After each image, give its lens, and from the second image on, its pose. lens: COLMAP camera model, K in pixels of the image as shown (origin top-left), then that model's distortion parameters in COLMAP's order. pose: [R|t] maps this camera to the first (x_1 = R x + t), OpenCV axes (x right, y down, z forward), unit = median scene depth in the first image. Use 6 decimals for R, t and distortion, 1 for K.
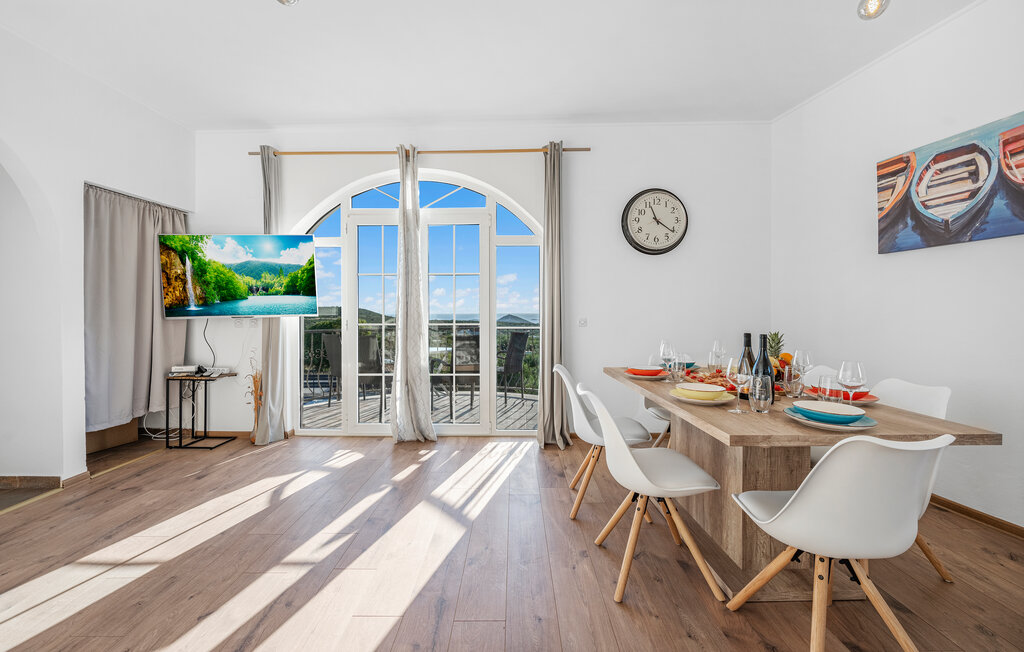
lens RADIAL K [[403.8, 0, 510.9], [0, 403.8, 319.2], [0, 0, 1]] dist [-0.002552, -0.000101]
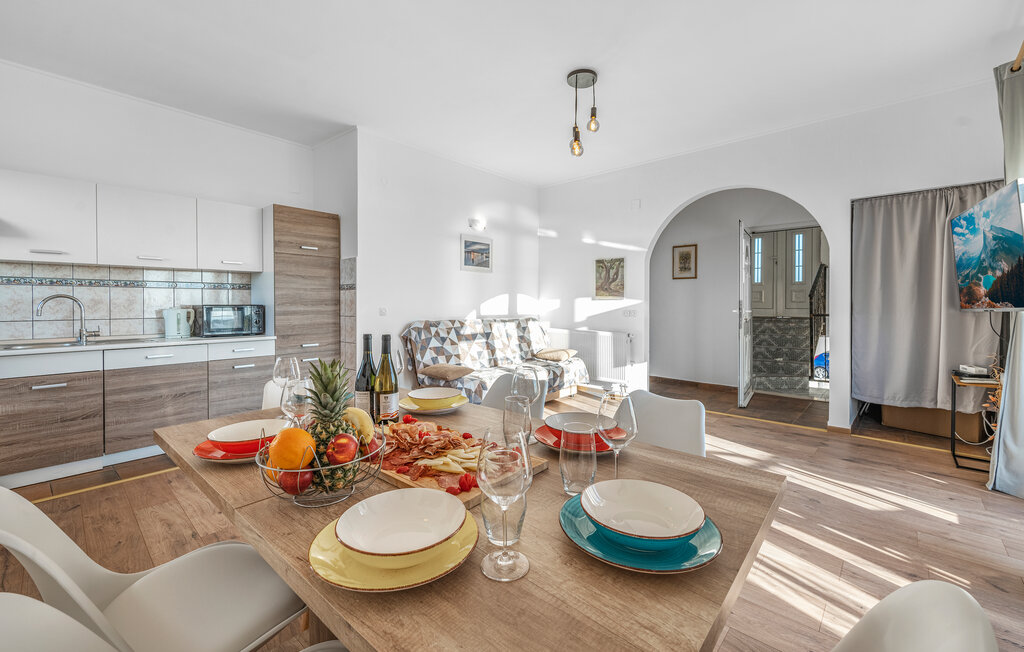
lens RADIAL K [[419.5, 0, 514.7], [0, 419.5, 304.8], [0, 0, 1]] dist [0.009820, -0.000253]
pose [[-0.643025, 0.005038, -0.765829, 0.511826], [-0.013000, 0.999762, 0.017492, -0.016625], [0.765735, 0.021203, -0.642807, 0.839227]]
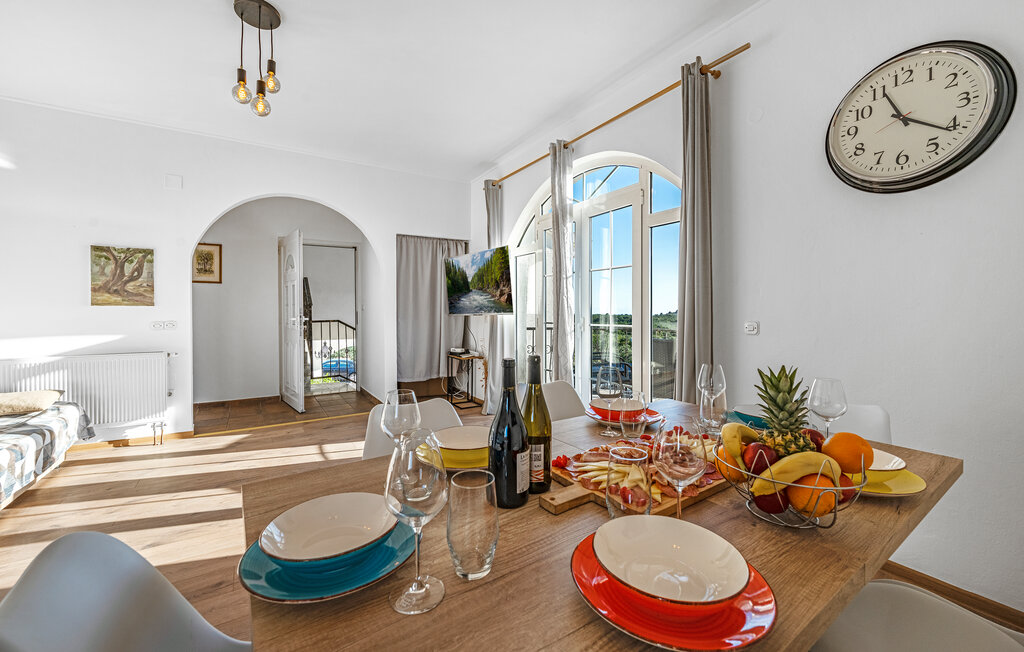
lens RADIAL K [[403.8, 0, 510.9], [0, 403.8, 319.2], [0, 0, 1]] dist [-0.002552, -0.000101]
pose [[0.561118, 0.018326, -0.827533, 0.498833], [-0.014129, 0.999821, 0.012562, -0.008331], [0.827615, 0.004644, 0.561276, 0.356664]]
